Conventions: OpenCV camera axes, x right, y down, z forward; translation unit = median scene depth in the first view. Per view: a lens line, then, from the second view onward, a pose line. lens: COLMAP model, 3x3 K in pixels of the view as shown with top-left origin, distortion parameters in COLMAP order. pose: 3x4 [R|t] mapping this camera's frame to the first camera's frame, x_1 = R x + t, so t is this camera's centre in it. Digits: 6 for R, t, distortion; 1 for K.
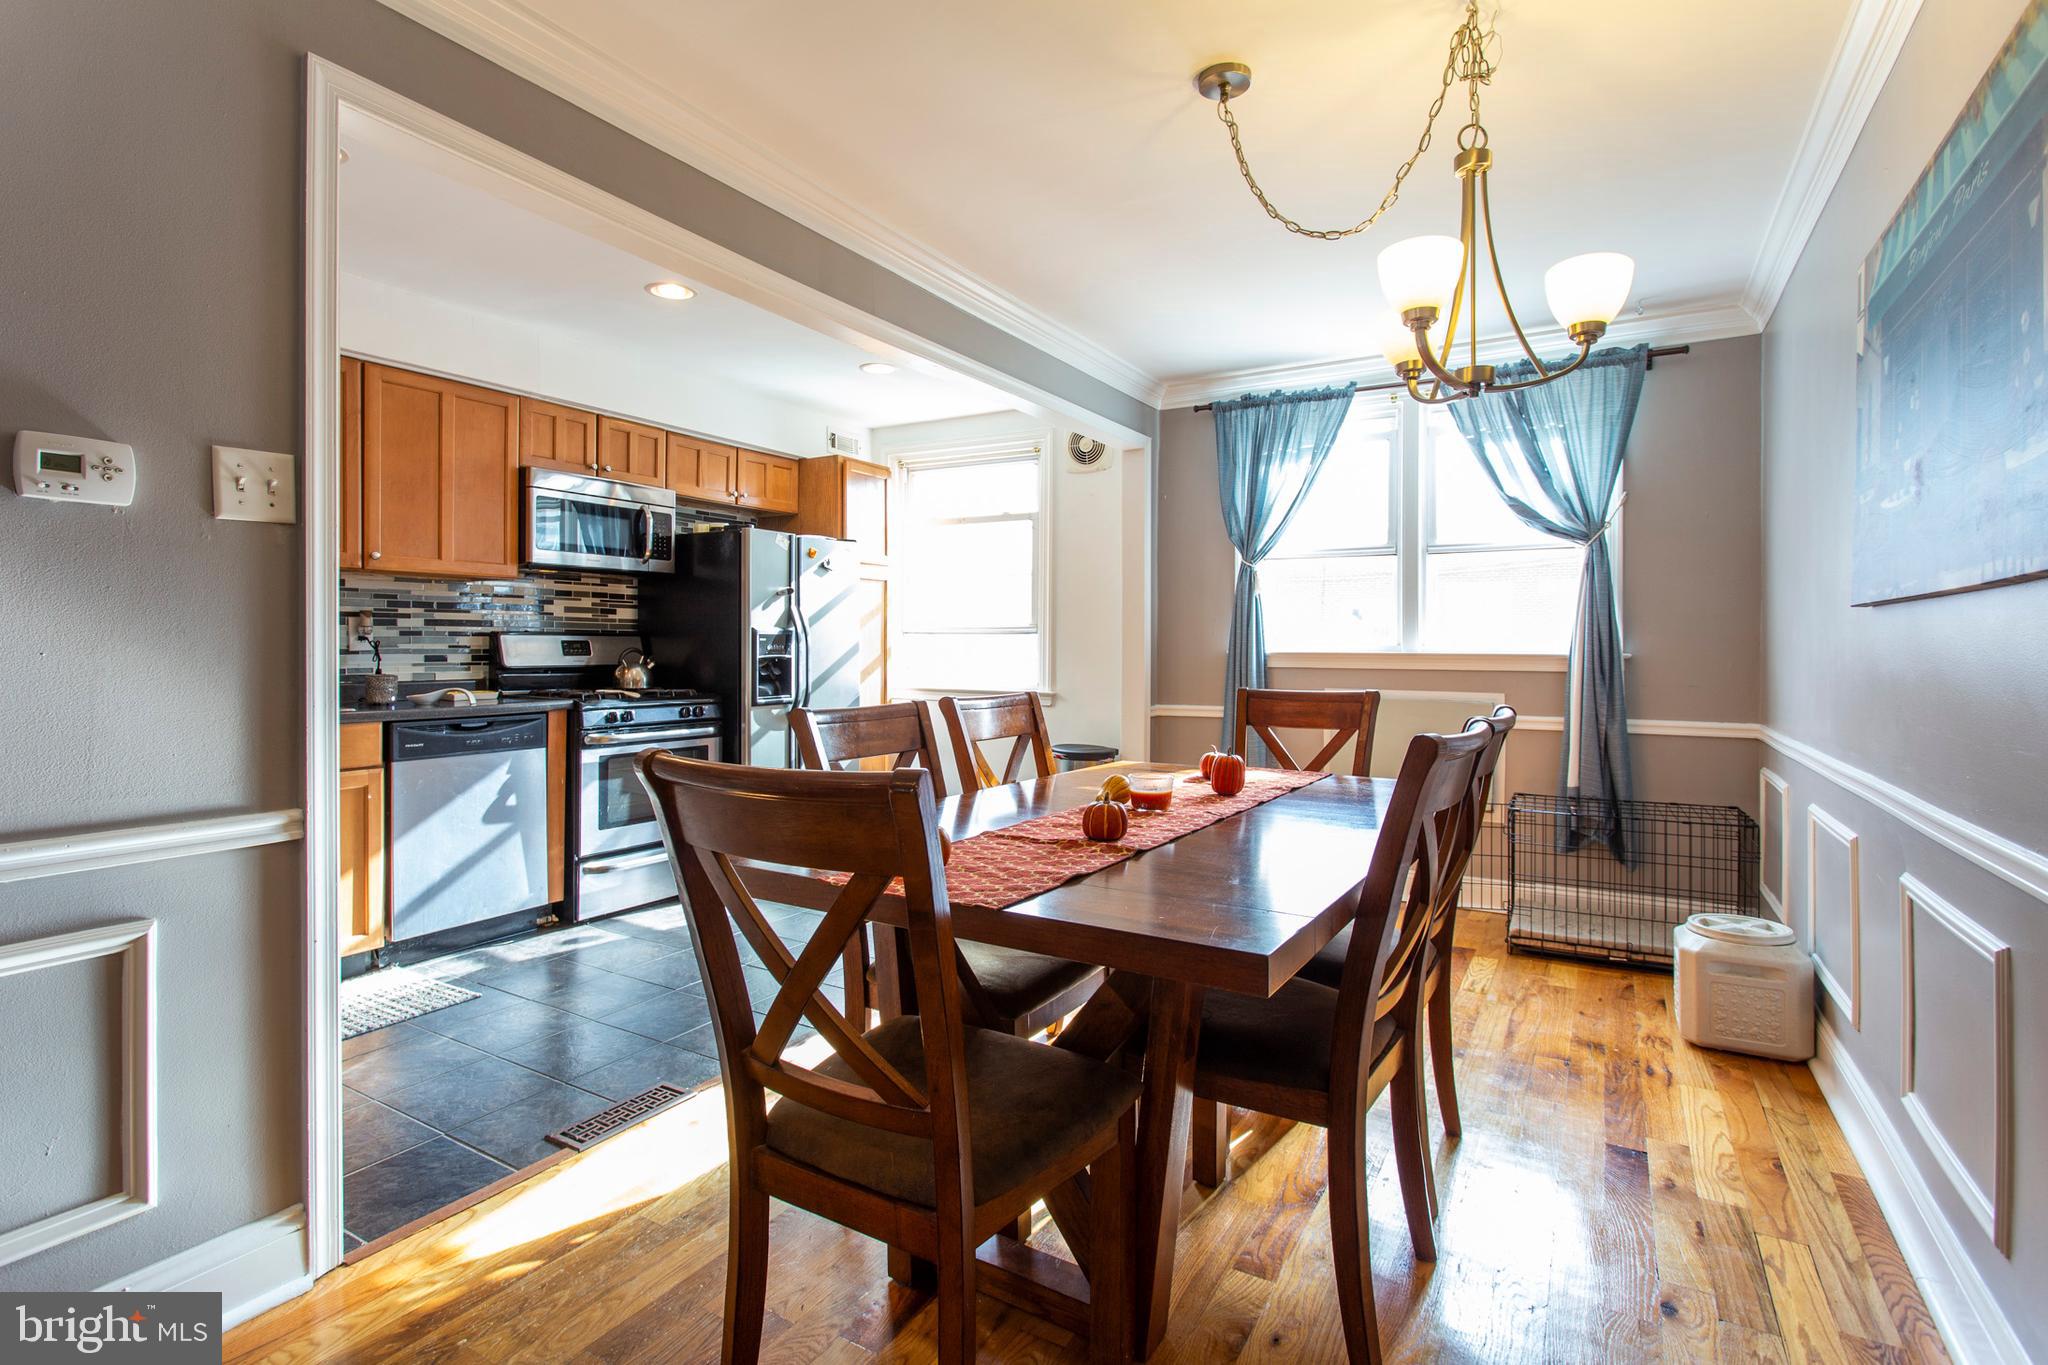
lens RADIAL K [[1006.2, 0, 1002.2], [0, 1006.2, 648.4], [0, 0, 1]] dist [-0.018808, 0.013124]
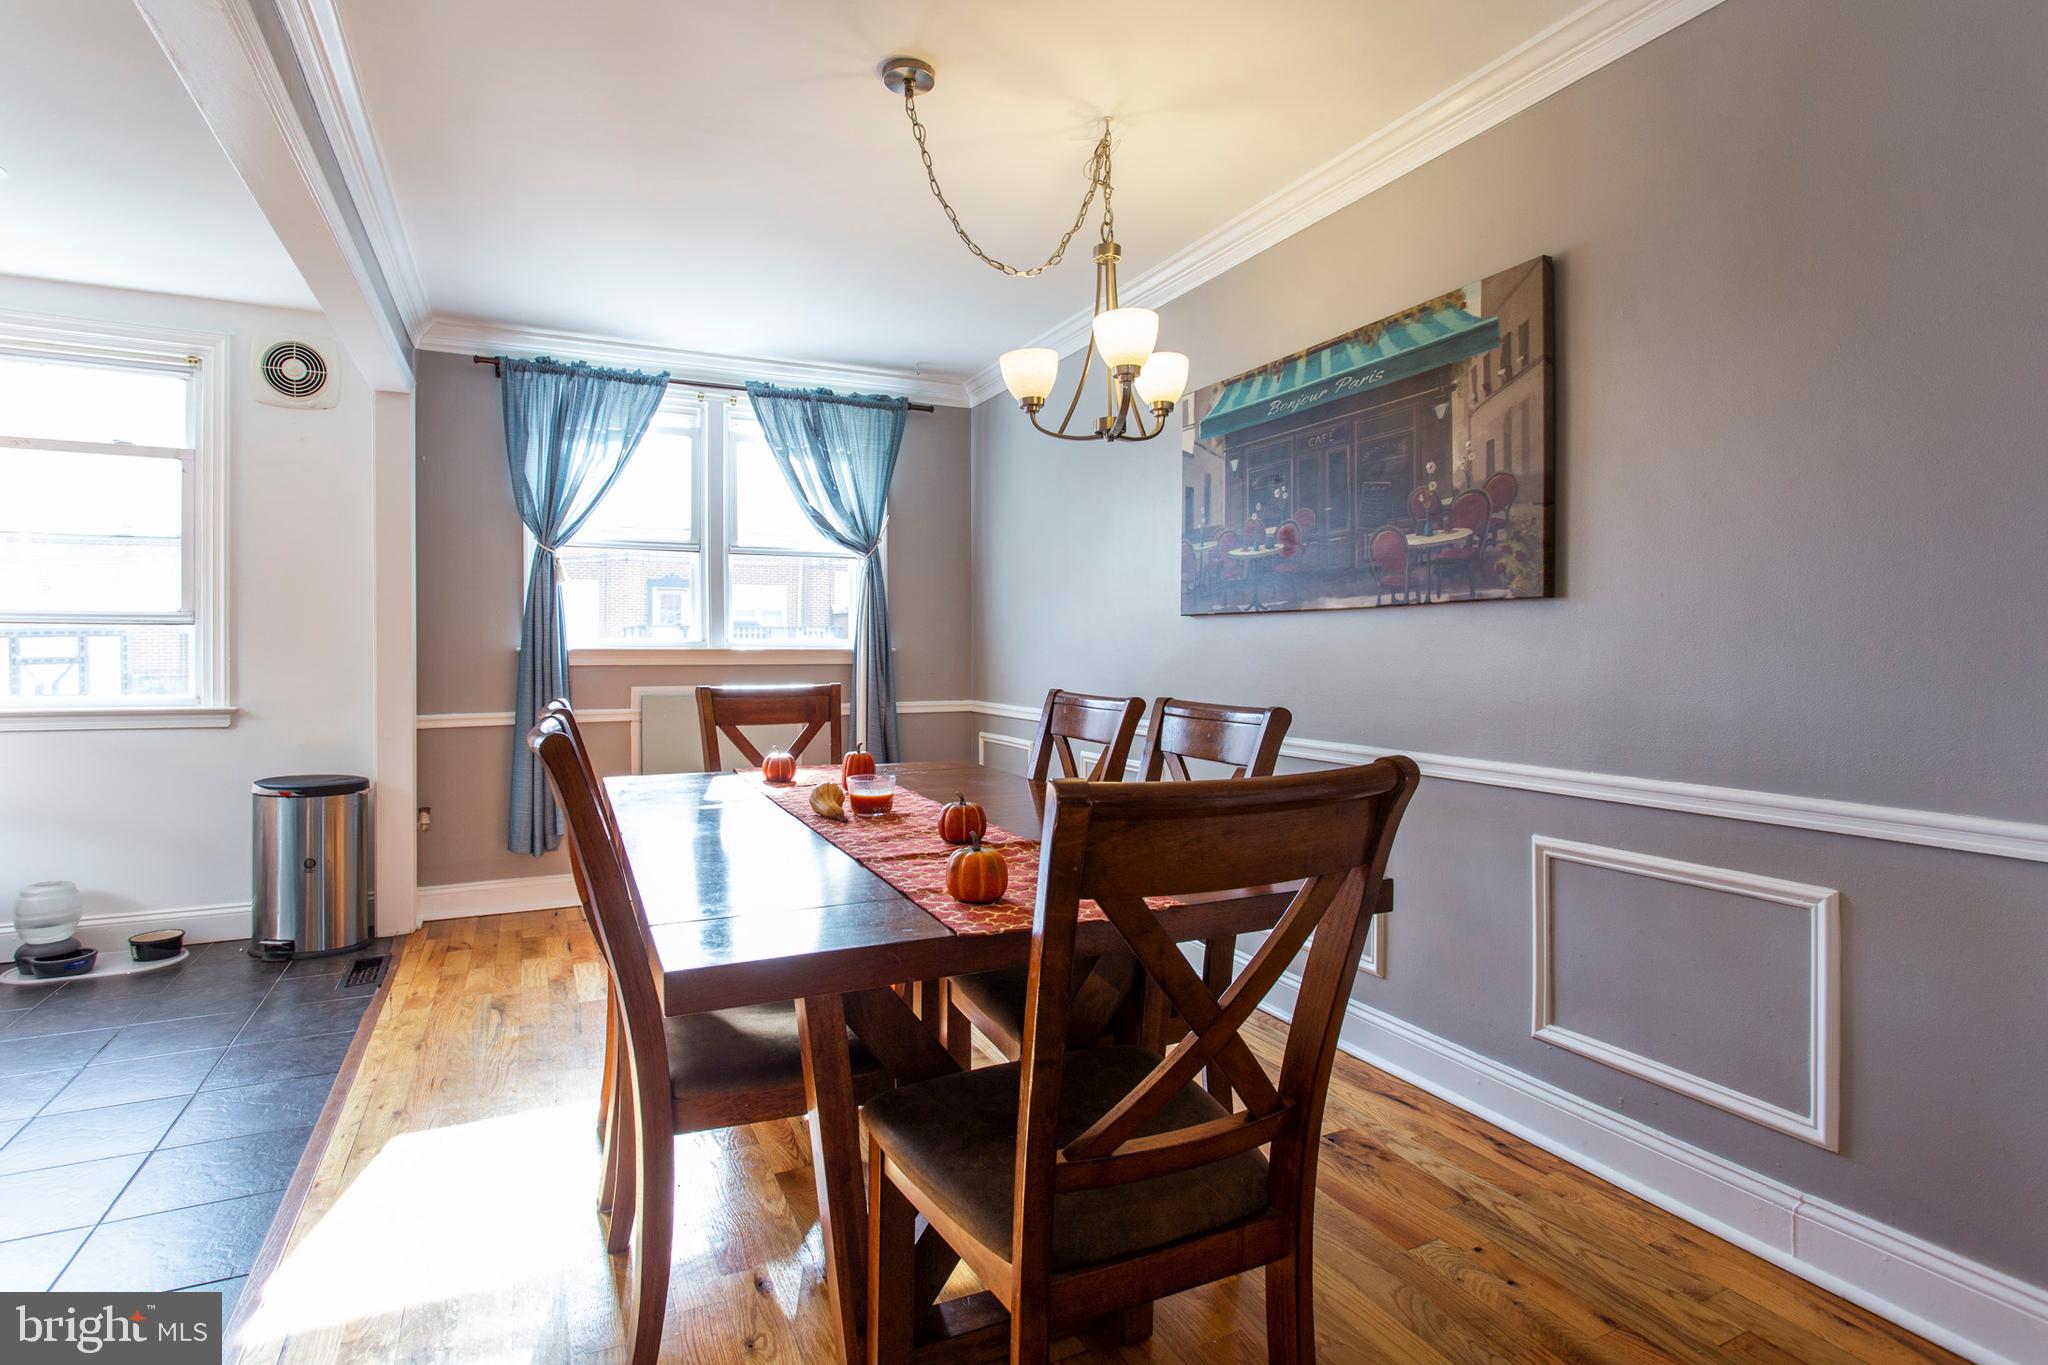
lens RADIAL K [[1006.2, 0, 1002.2], [0, 1006.2, 648.4], [0, 0, 1]] dist [-0.018808, 0.013124]
pose [[0.544317, -0.006261, 0.838856, -0.298340], [0.003604, 0.999980, 0.005126, 0.000052], [-0.838872, 0.000233, 0.544329, 0.195612]]
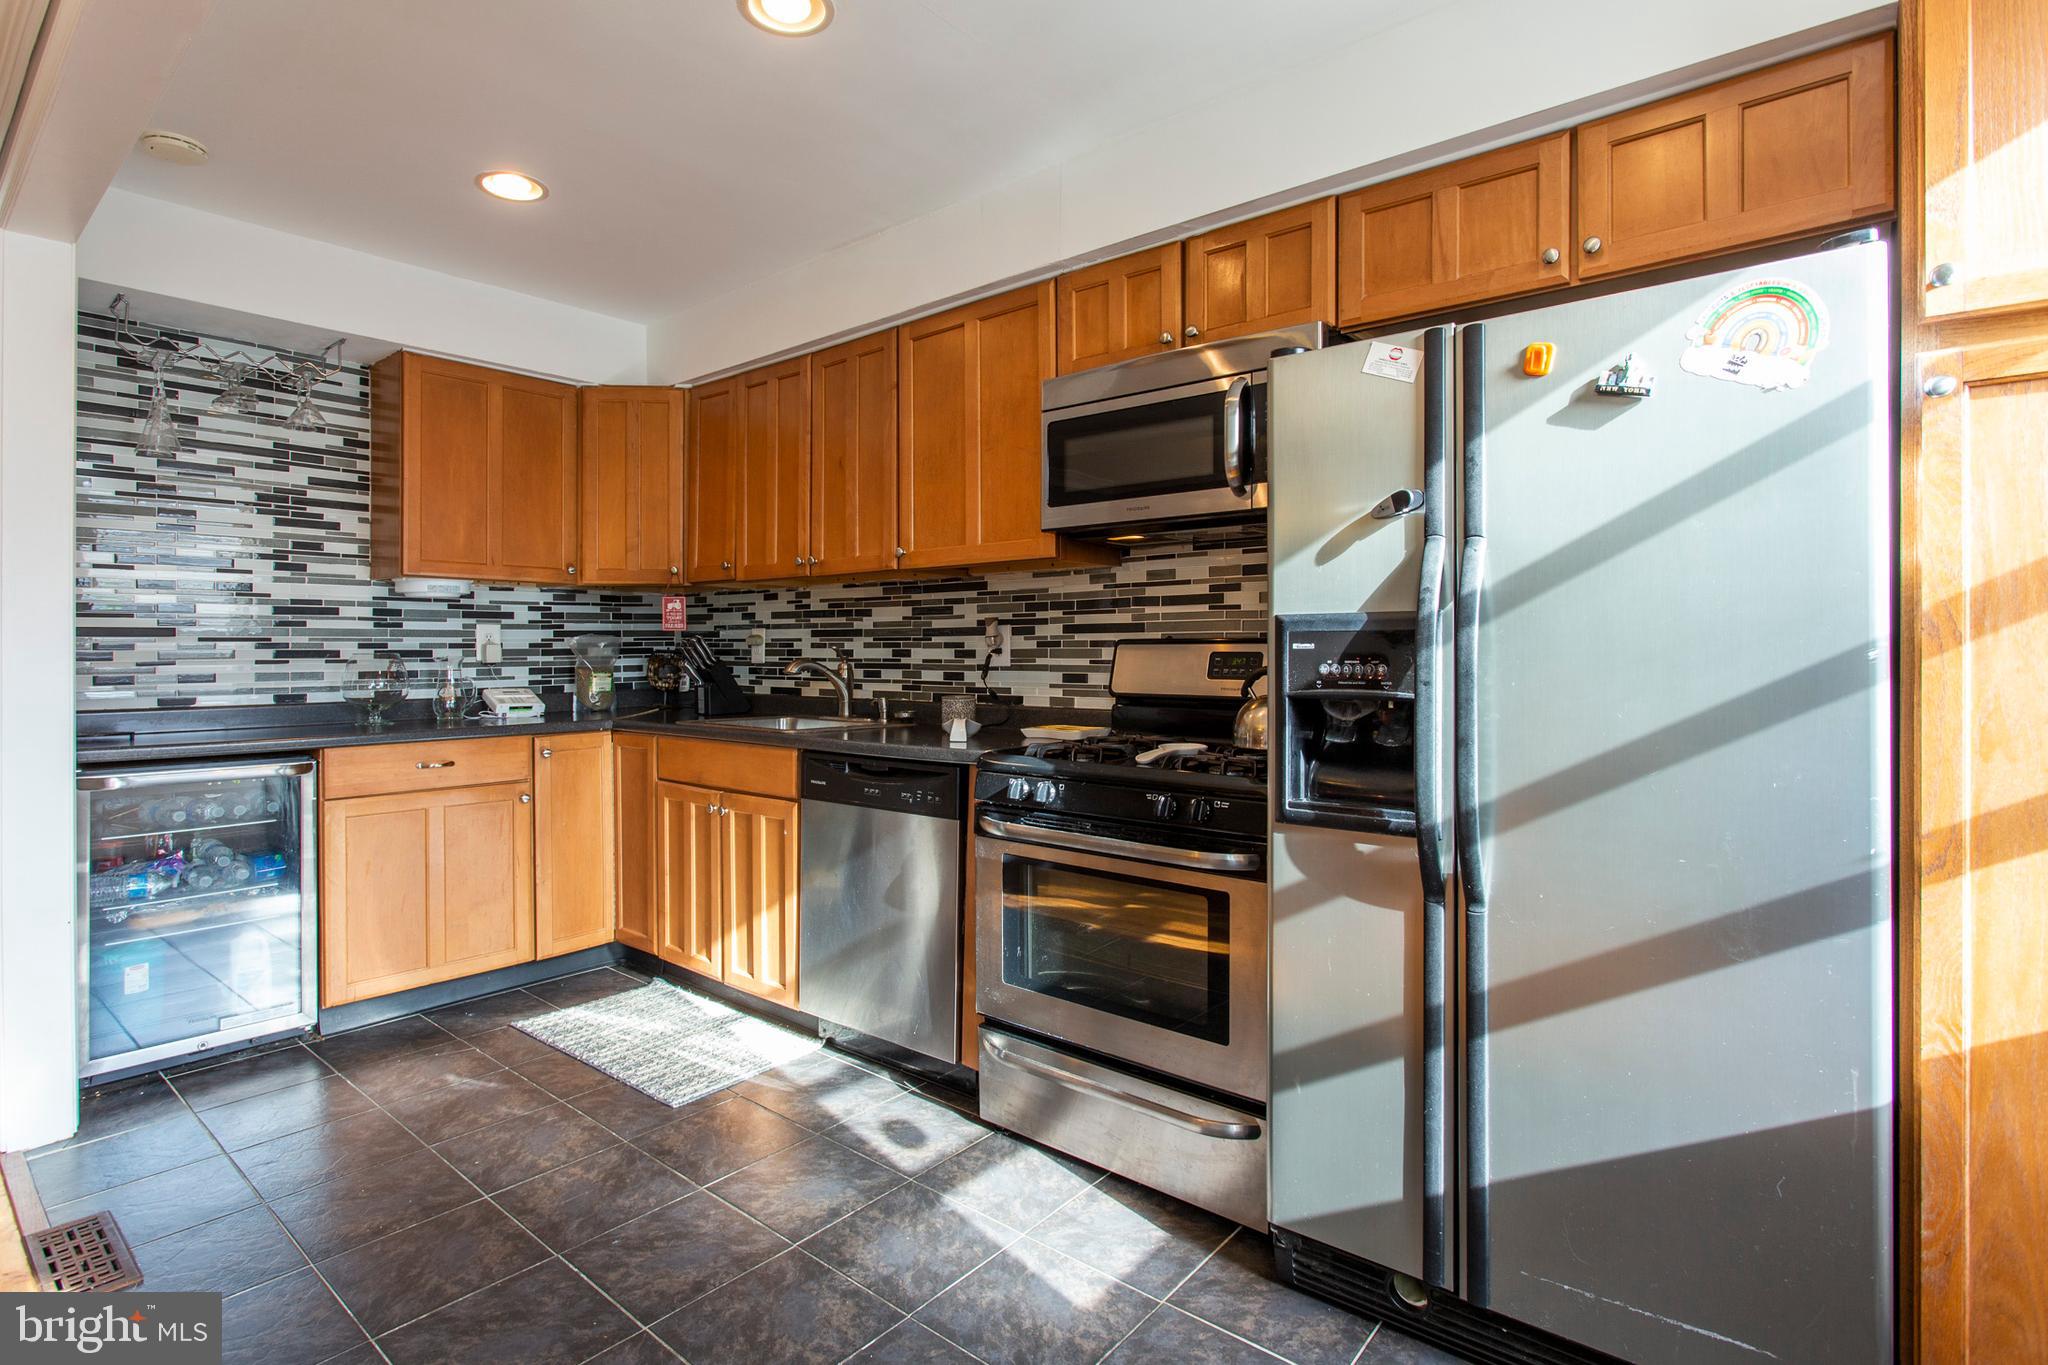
lens RADIAL K [[1006.2, 0, 1002.2], [0, 1006.2, 648.4], [0, 0, 1]] dist [-0.018808, 0.013124]
pose [[-0.146577, -0.008851, -0.989160, 0.157397], [-0.005590, 0.999951, -0.008119, -0.005109], [0.989183, 0.004339, -0.146620, 1.008955]]
